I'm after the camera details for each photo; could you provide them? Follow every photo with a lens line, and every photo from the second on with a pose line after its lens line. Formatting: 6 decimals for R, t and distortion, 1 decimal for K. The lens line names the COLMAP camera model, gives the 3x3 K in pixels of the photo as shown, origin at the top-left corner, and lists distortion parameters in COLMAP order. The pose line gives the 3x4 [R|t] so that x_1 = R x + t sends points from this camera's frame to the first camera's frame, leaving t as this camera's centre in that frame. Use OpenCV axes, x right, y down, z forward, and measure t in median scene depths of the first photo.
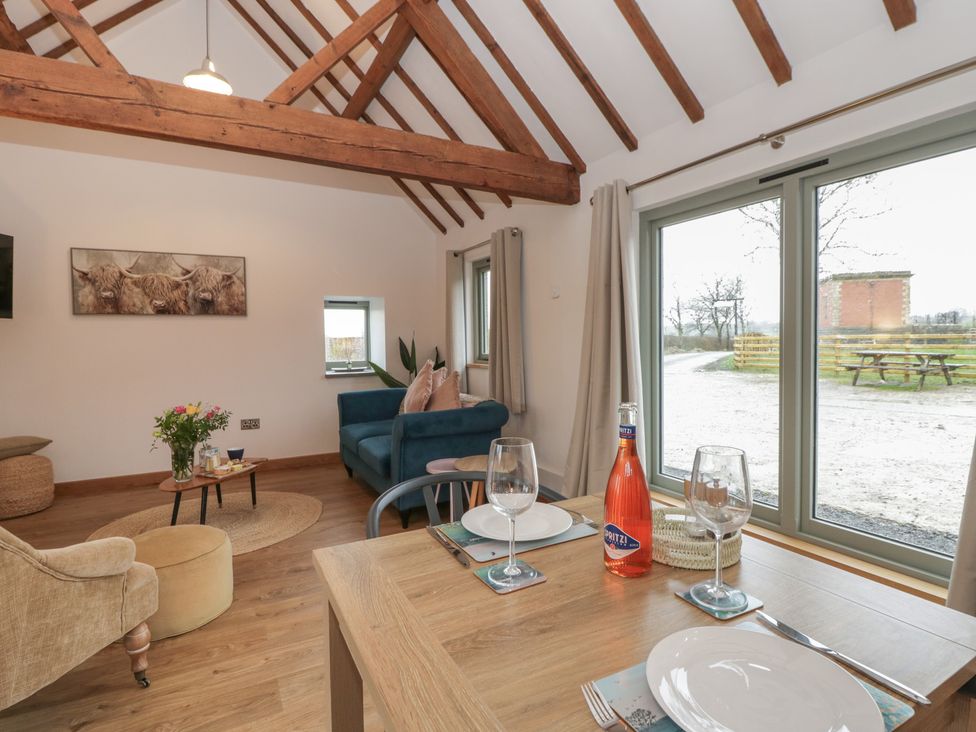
lens RADIAL K [[514.0, 0, 507.7], [0, 514.0, 356.3], [0, 0, 1]] dist [-0.003028, -0.011468]
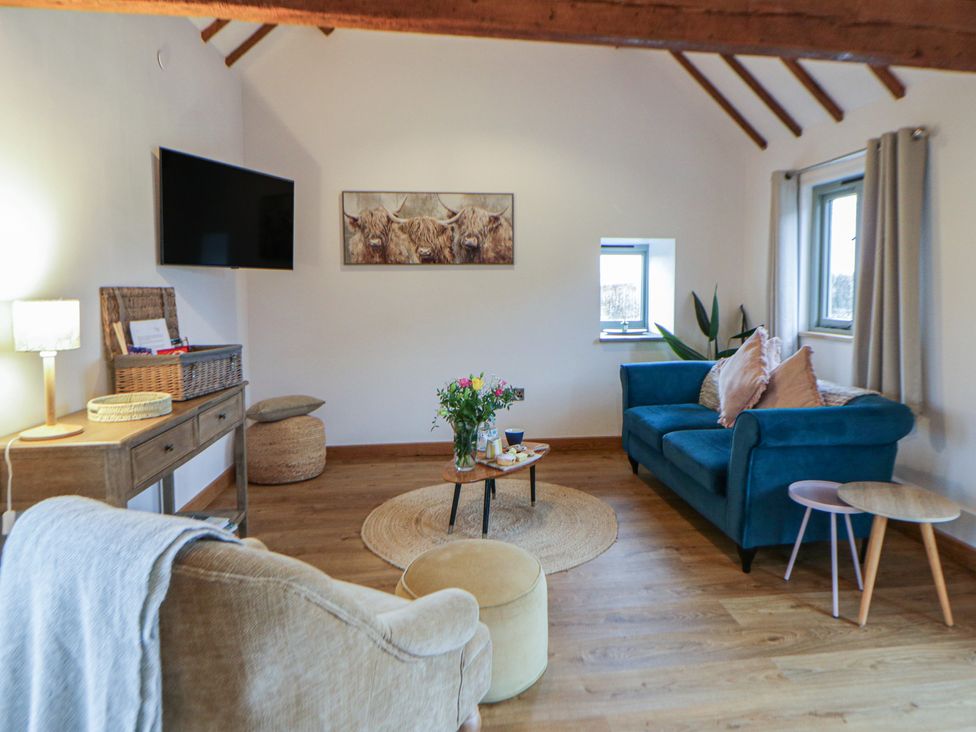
lens RADIAL K [[604.5, 0, 519.3], [0, 604.5, 327.2], [0, 0, 1]] dist [0.004210, -0.000969]
pose [[0.928840, 0.034041, -0.368914, -0.154669], [-0.021195, 0.999022, 0.038817, -0.018487], [0.369875, -0.028236, 0.928653, 0.104703]]
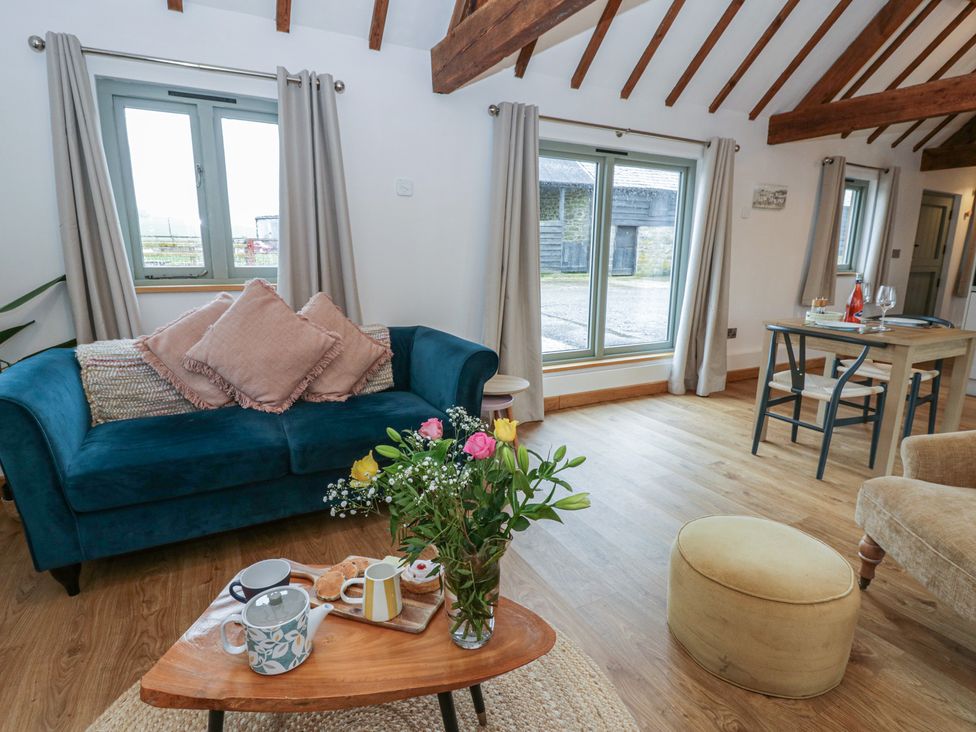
lens RADIAL K [[524.9, 0, 501.2], [0, 524.9, 358.1], [0, 0, 1]] dist [0.000714, -0.000717]
pose [[0.019297, -0.198260, 0.979960, -0.723261], [0.012716, 0.980111, 0.198040, -0.018986], [-0.999733, 0.008639, 0.021434, 0.729248]]
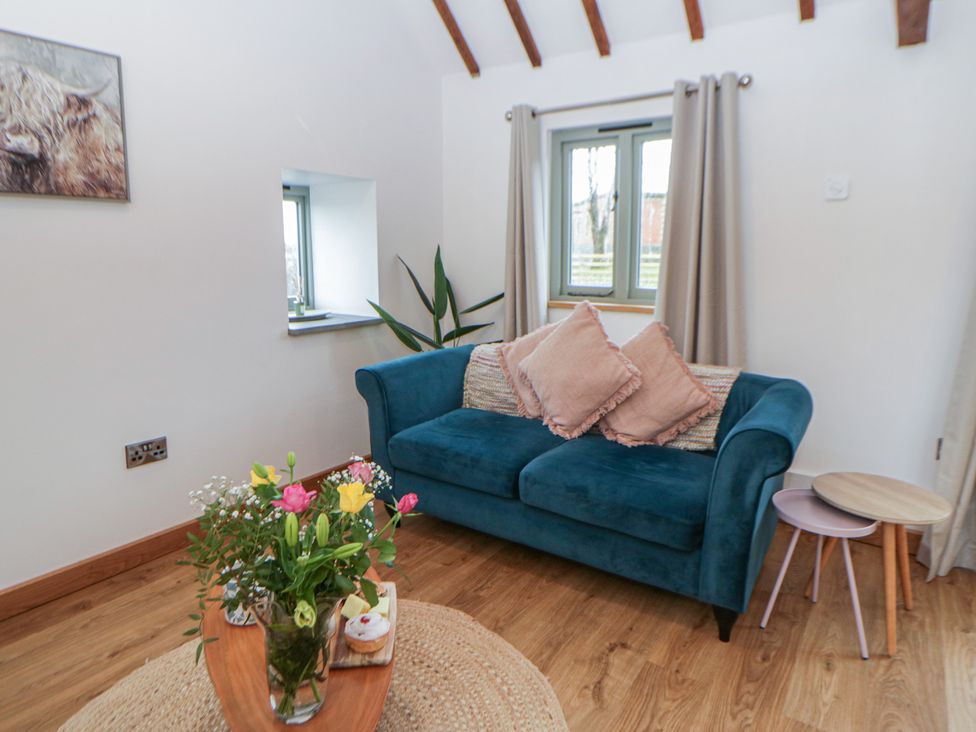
lens RADIAL K [[593.9, 0, 513.8], [0, 593.9, 318.9], [0, 0, 1]] dist [0.026197, -0.024522]
pose [[0.887990, -0.038128, 0.458280, -0.520273], [-0.000473, 0.996481, 0.083821, -0.028591], [-0.459863, -0.074649, 0.884847, 0.474003]]
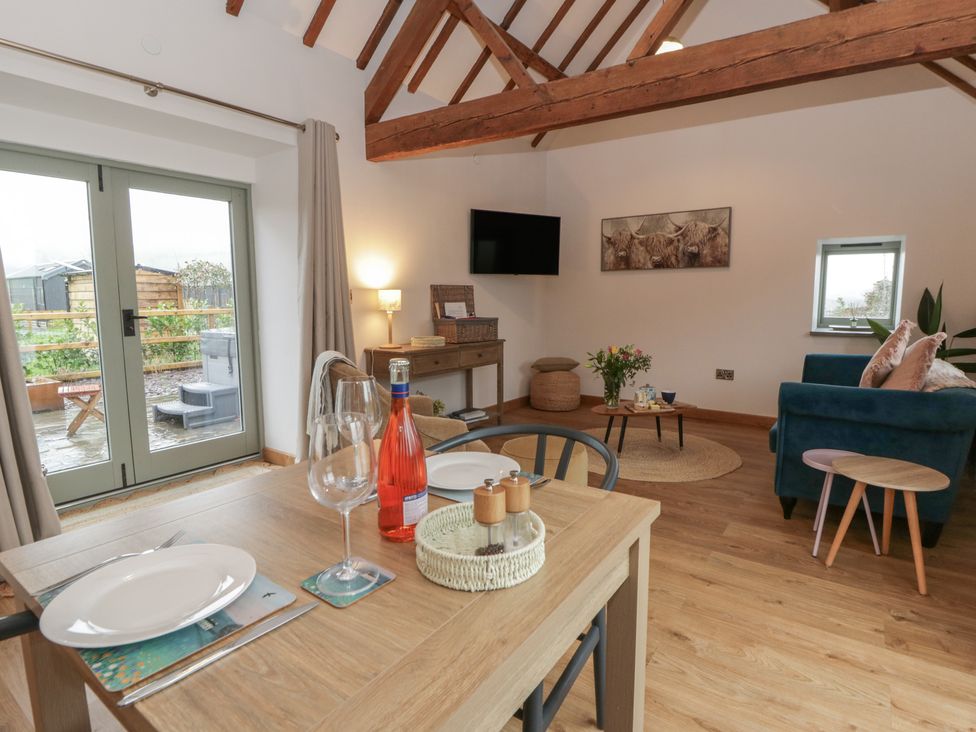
lens RADIAL K [[524.9, 0, 501.2], [0, 524.9, 358.1], [0, 0, 1]] dist [0.000714, -0.000717]
pose [[0.435046, 0.118092, -0.892630, 0.266473], [-0.033028, 0.992788, 0.115245, -0.006267], [0.899802, -0.020655, 0.435809, 0.171281]]
